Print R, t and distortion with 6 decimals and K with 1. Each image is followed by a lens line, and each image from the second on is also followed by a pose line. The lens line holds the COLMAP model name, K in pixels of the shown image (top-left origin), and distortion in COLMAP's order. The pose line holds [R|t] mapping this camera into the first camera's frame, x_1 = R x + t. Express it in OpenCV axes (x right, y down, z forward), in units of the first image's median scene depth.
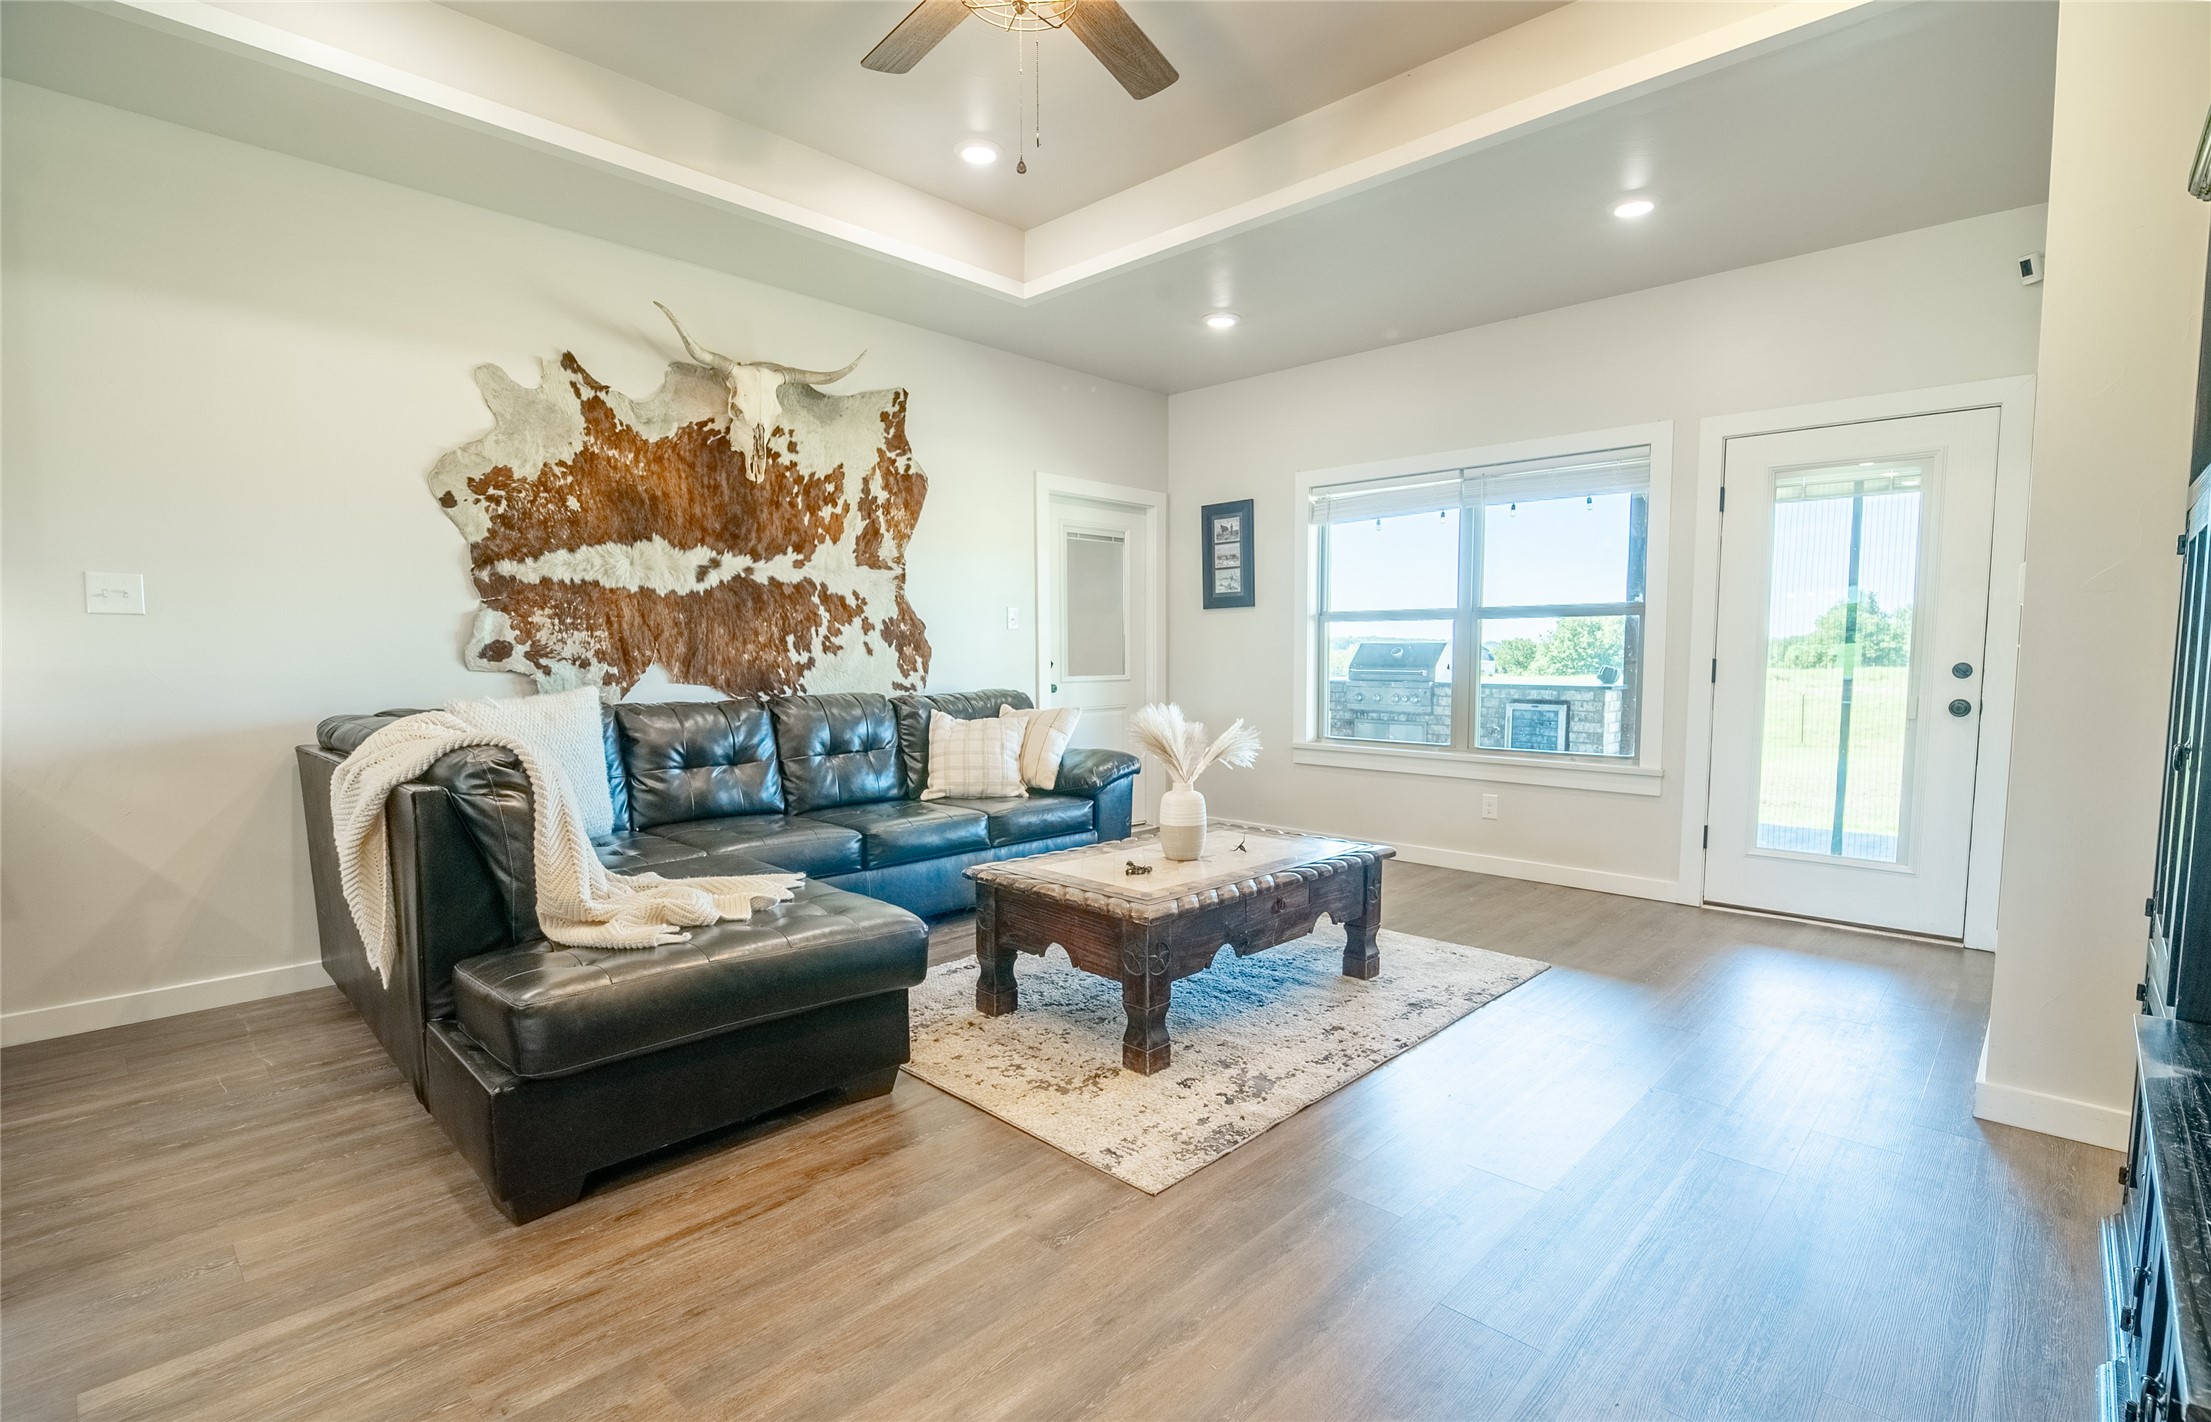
lens RADIAL K [[1015.4, 0, 1128.1], [0, 1015.4, 735.2], [0, 0, 1]] dist [-0.005729, -0.000526]
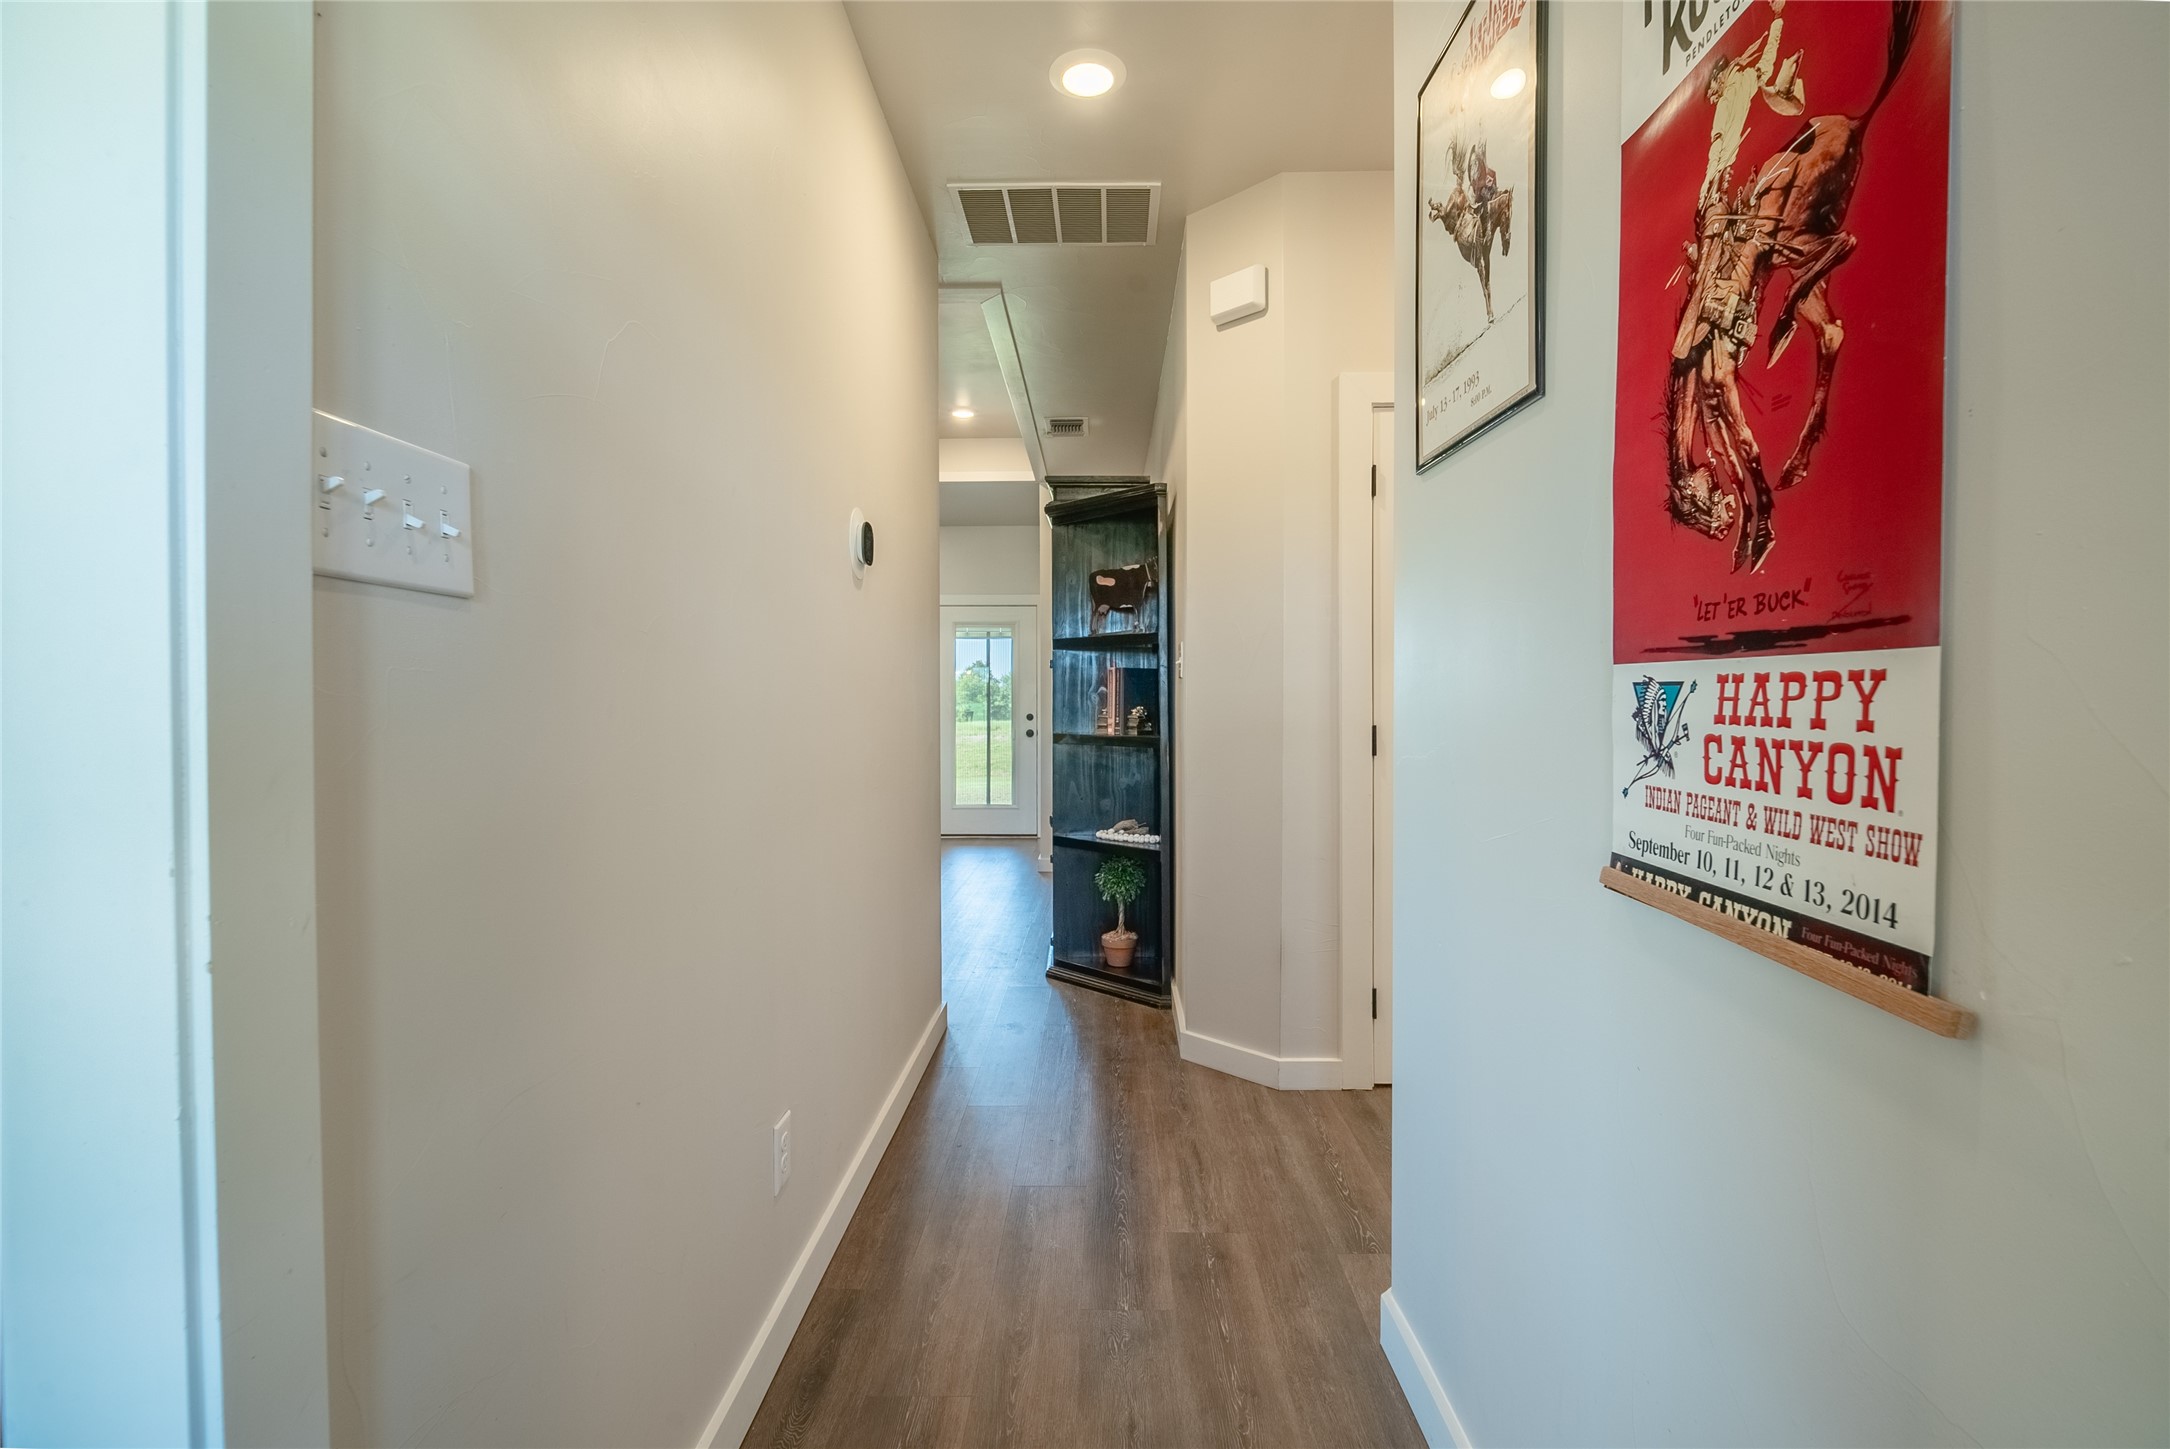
lens RADIAL K [[951.8, 0, 1099.9], [0, 951.8, 721.8], [0, 0, 1]] dist [-0.013055, -0.001176]
pose [[0.732945, -0.011012, 0.680199, -0.459225], [0.057412, 0.997303, -0.045718, 0.047221], [-0.677861, 0.072560, 0.731601, -0.597952]]
